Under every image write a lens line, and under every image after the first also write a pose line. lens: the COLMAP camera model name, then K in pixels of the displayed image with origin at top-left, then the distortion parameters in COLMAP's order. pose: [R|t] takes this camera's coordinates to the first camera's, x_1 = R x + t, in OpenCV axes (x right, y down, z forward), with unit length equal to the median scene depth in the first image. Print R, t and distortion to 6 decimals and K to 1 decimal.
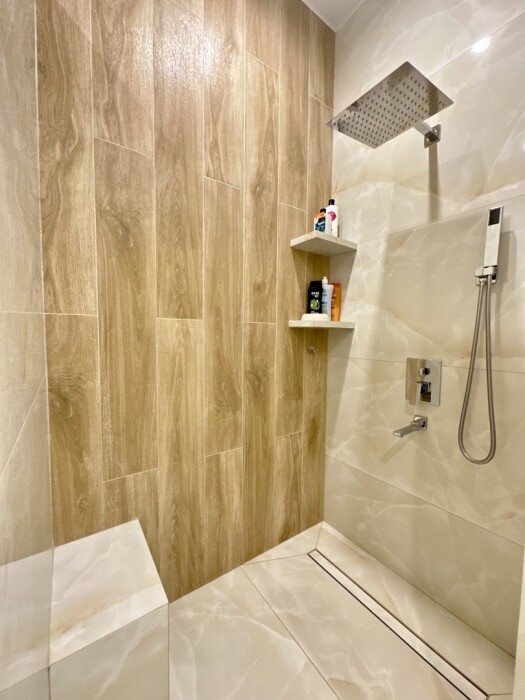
lens RADIAL K [[278.8, 0, 258.2], [0, 278.8, 350.8], [0, 0, 1]] dist [-0.001948, 0.000670]
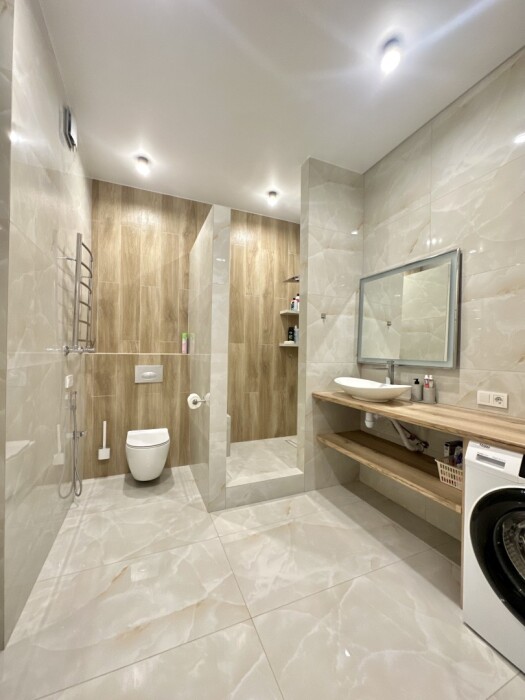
lens RADIAL K [[278.8, 0, 262.6], [0, 278.8, 350.7], [0, 0, 1]] dist [-0.001948, 0.000670]
pose [[0.981949, 0.007710, -0.188986, 0.452958], [-0.018943, 0.998154, -0.057707, 0.104288], [0.188193, 0.060245, 0.980283, -1.509613]]
